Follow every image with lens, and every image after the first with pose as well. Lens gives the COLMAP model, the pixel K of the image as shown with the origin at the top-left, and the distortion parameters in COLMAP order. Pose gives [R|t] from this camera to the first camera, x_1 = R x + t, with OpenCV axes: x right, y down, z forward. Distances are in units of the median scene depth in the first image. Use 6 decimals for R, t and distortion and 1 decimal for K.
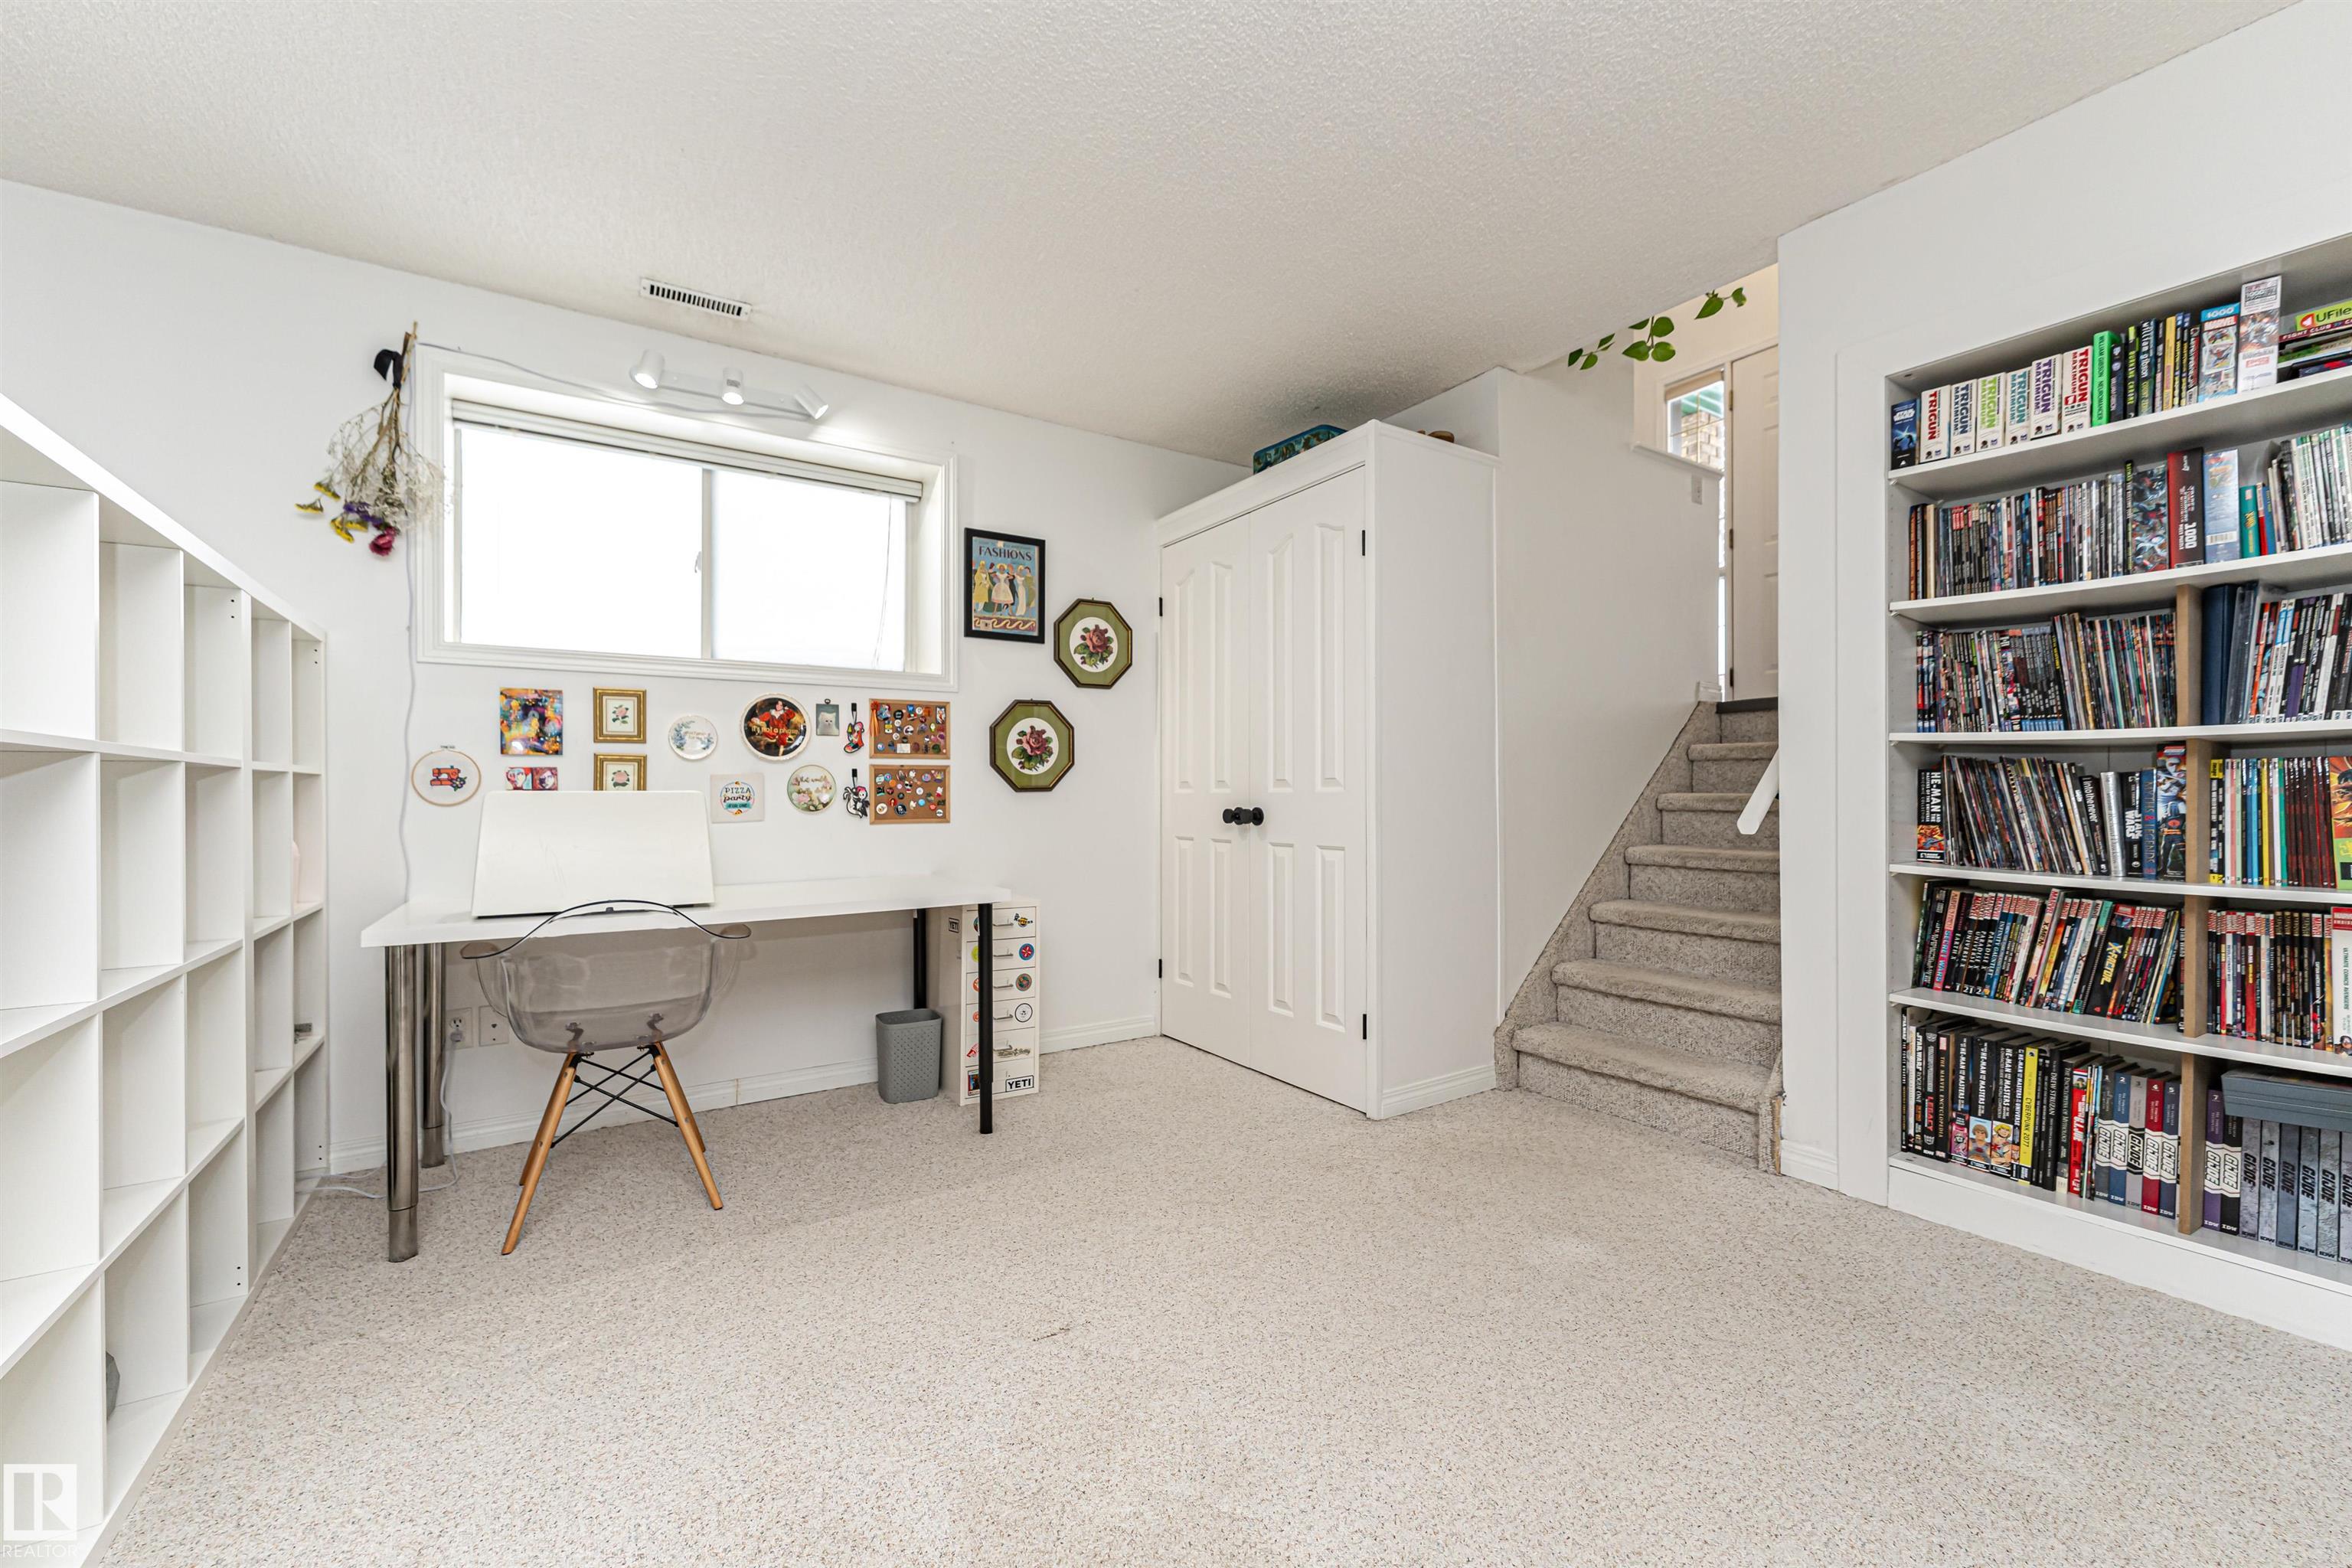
lens RADIAL K [[948.6, 0, 1173.3], [0, 948.6, 787.5], [0, 0, 1]] dist [0.001820, -0.000025]
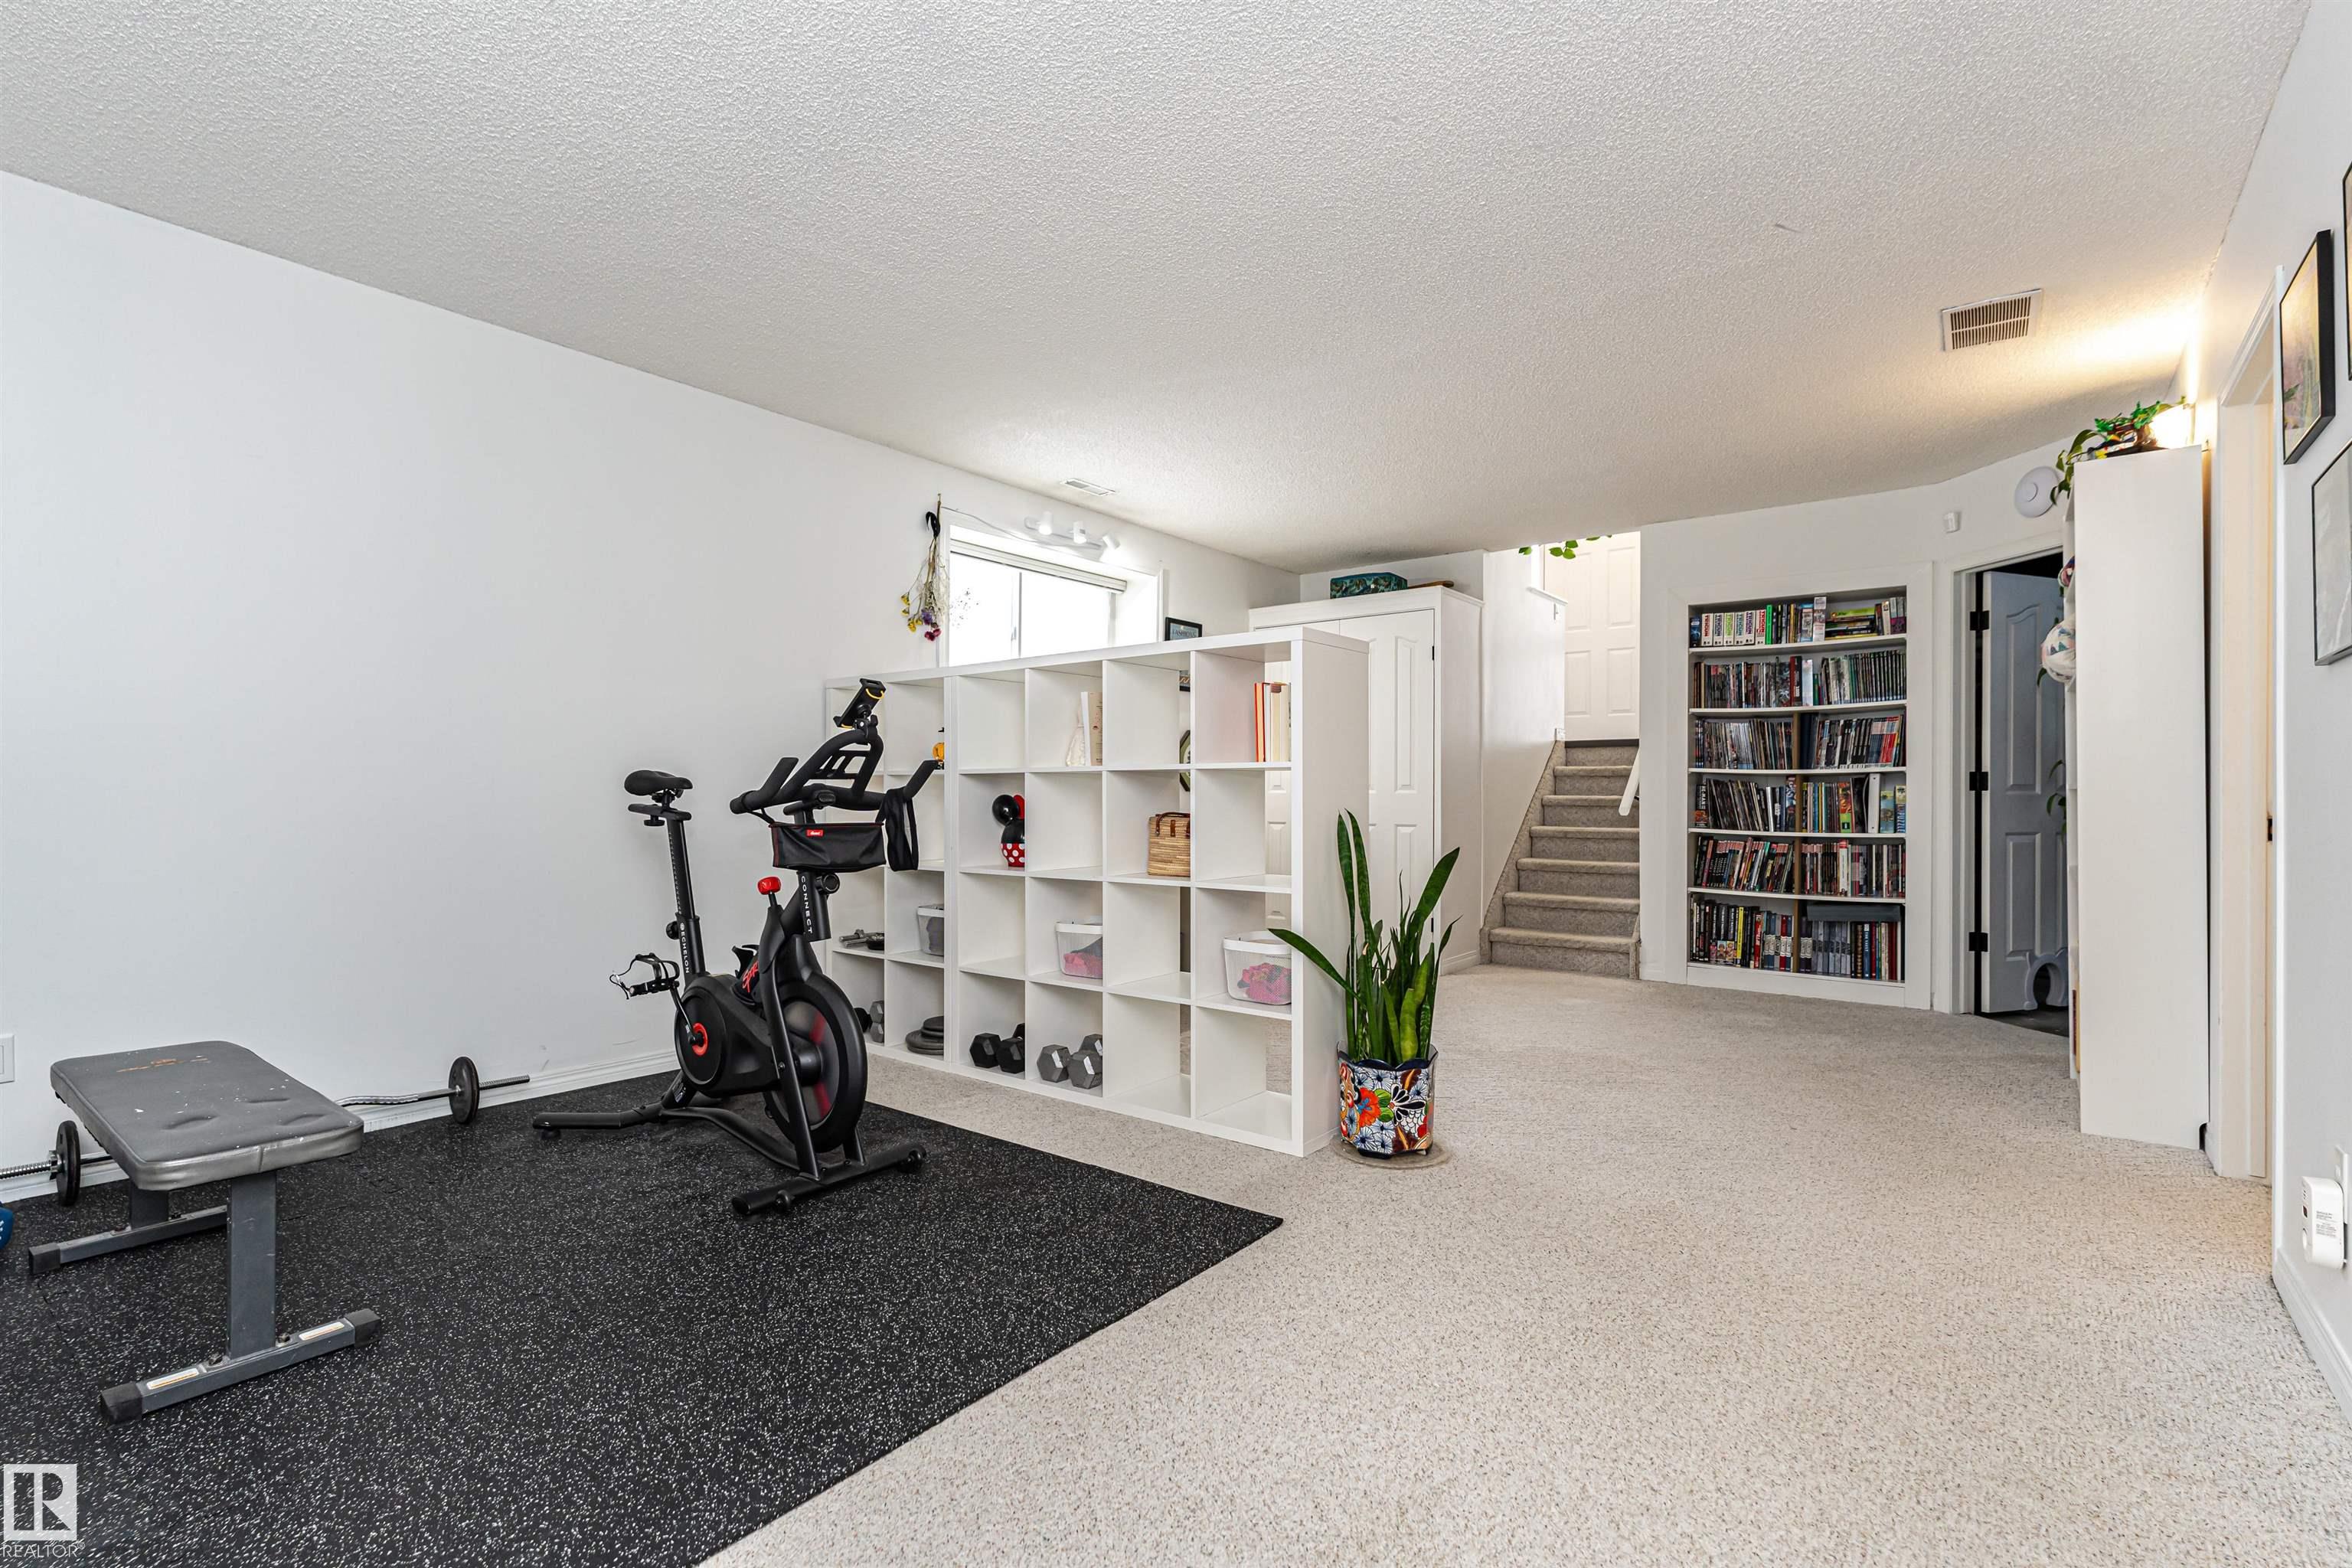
lens RADIAL K [[1092.5, 0, 1176.0], [0, 1092.5, 784.0], [0, 0, 1]] dist [0.023518, -0.000054]
pose [[0.947143, 0.011757, 0.320595, -1.248055], [-0.010191, 0.999927, -0.006561, 0.008278], [-0.320649, 0.002947, 0.947194, -1.082017]]
